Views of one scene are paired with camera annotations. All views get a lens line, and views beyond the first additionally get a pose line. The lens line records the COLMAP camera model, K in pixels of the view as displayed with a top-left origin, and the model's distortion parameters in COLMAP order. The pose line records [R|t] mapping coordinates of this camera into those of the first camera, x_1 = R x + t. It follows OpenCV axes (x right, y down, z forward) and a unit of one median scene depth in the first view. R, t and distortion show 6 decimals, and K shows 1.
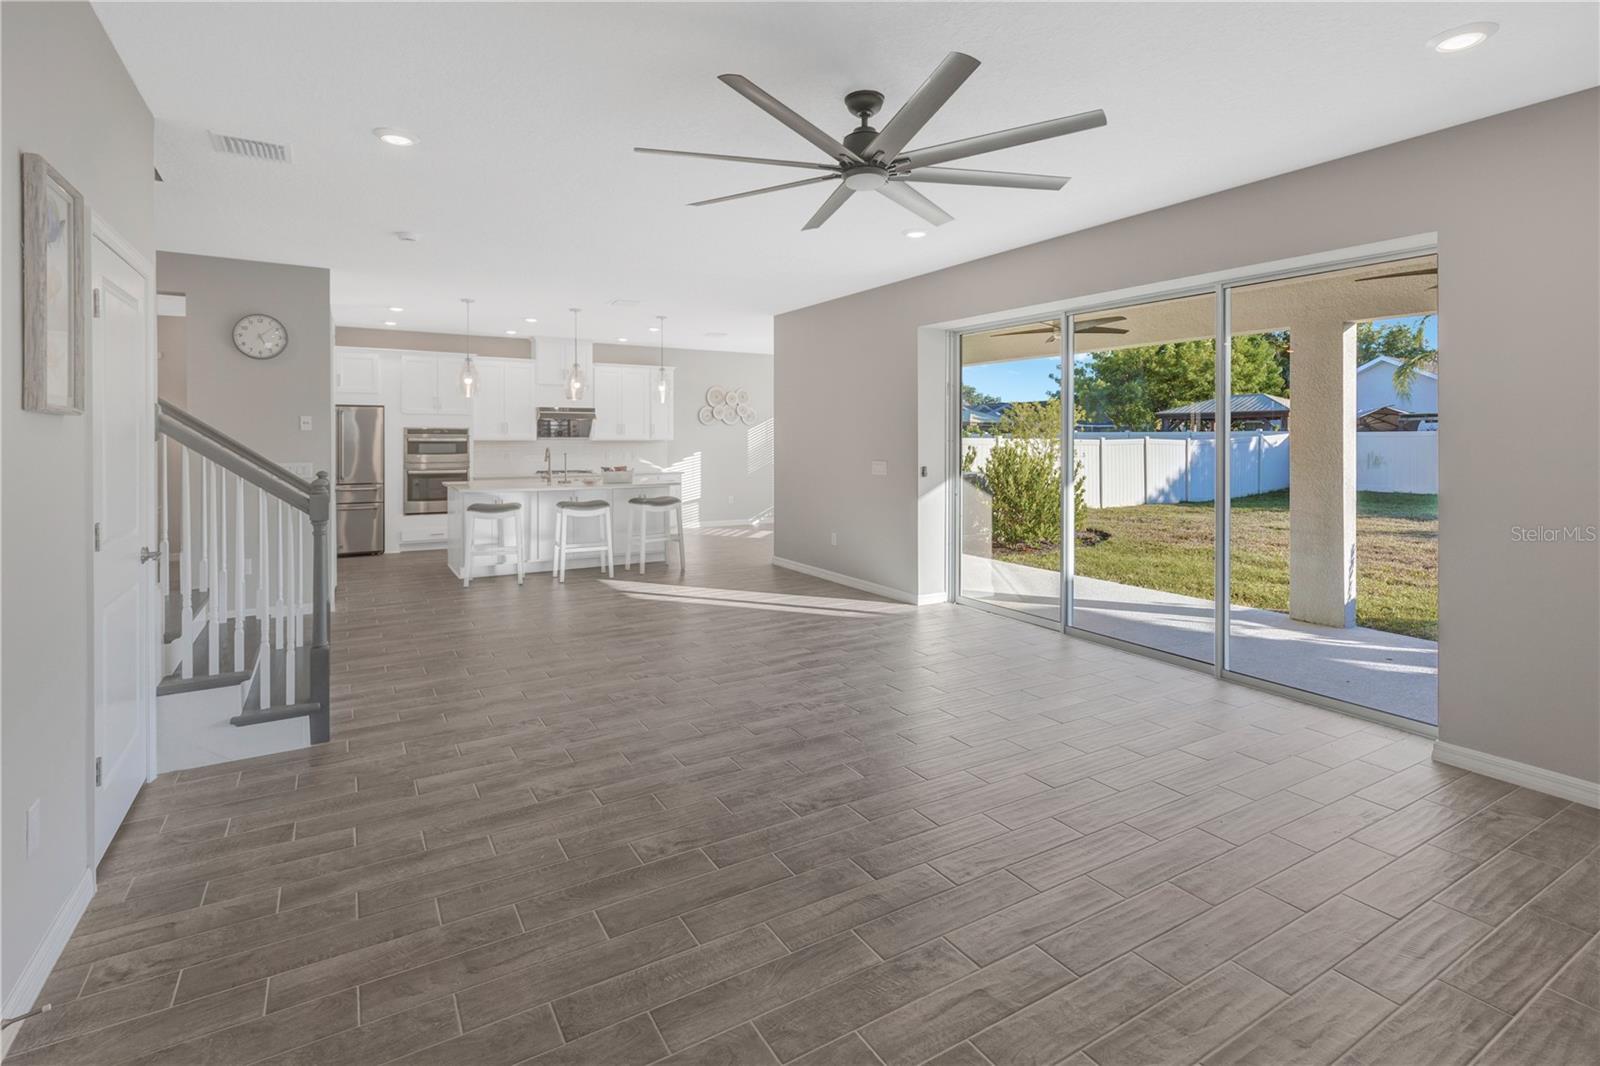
lens RADIAL K [[733.1, 0, 792.8], [0, 733.1, 525.4], [0, 0, 1]] dist [0.003616, 0.000696]
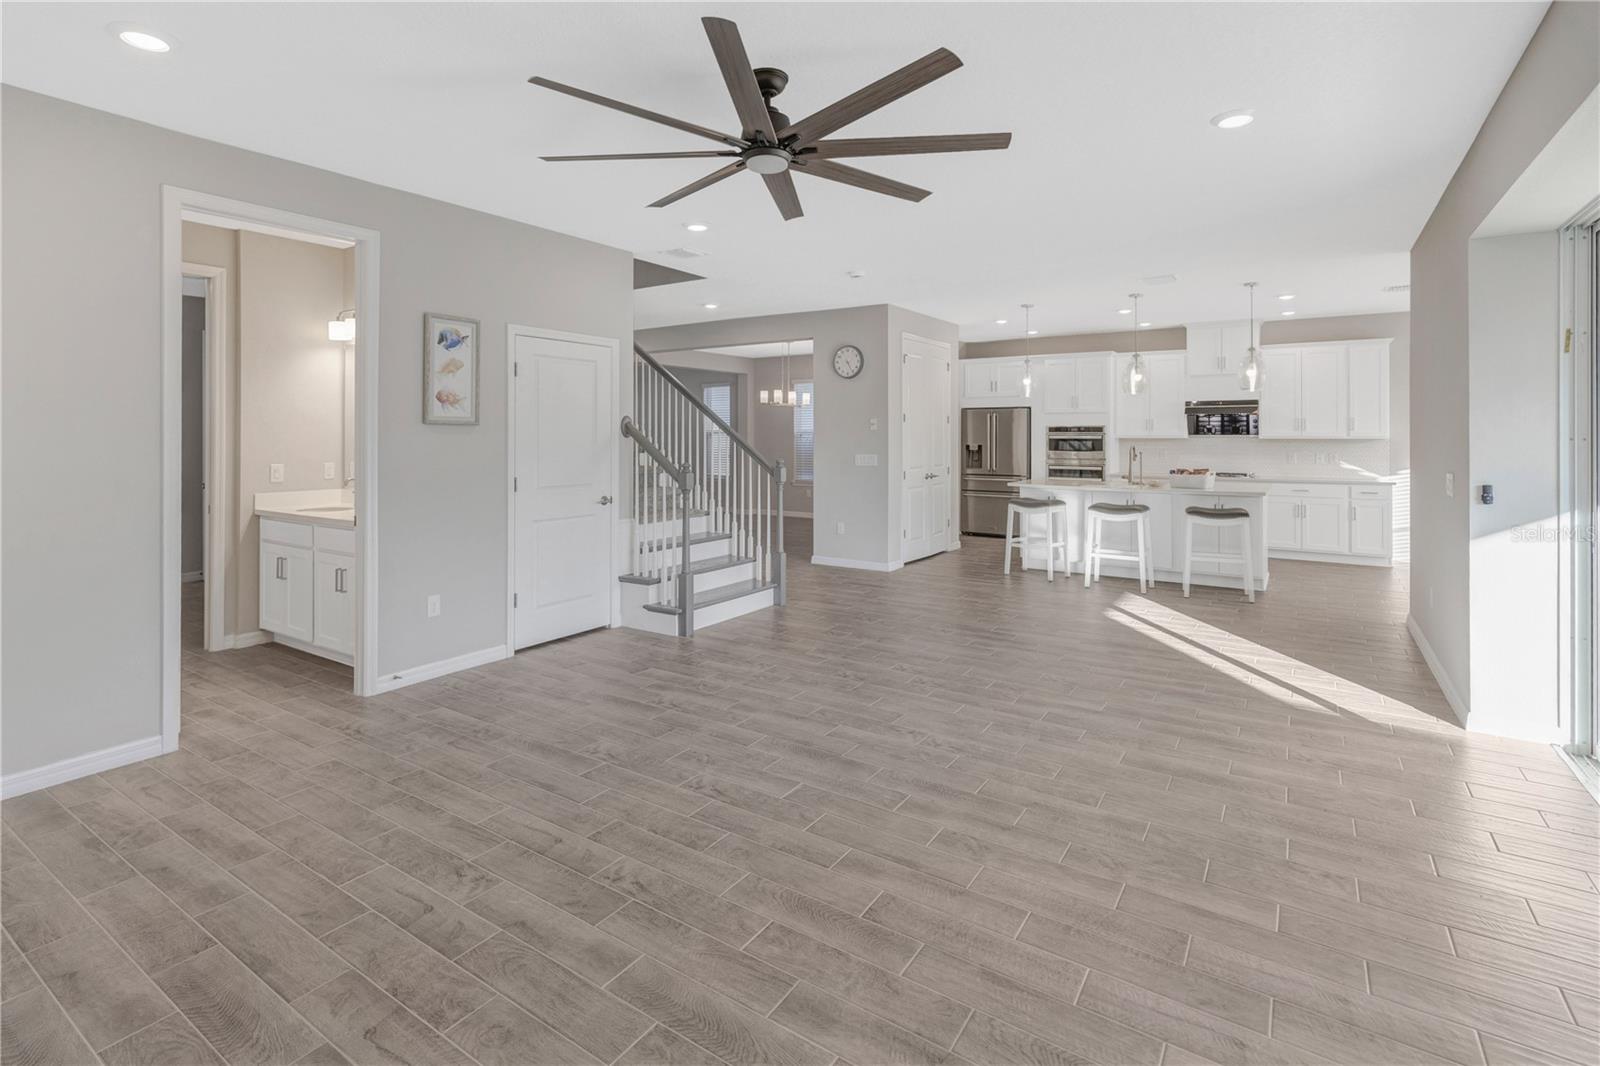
lens RADIAL K [[733.1, 0, 799.9], [0, 733.1, 531.0], [0, 0, 1]] dist [0.003616, 0.000696]
pose [[0.459599, 0.113875, -0.880796, 0.303138], [-0.104475, 0.991792, 0.073710, -0.022597], [0.881960, 0.058144, 0.467724, 0.190488]]
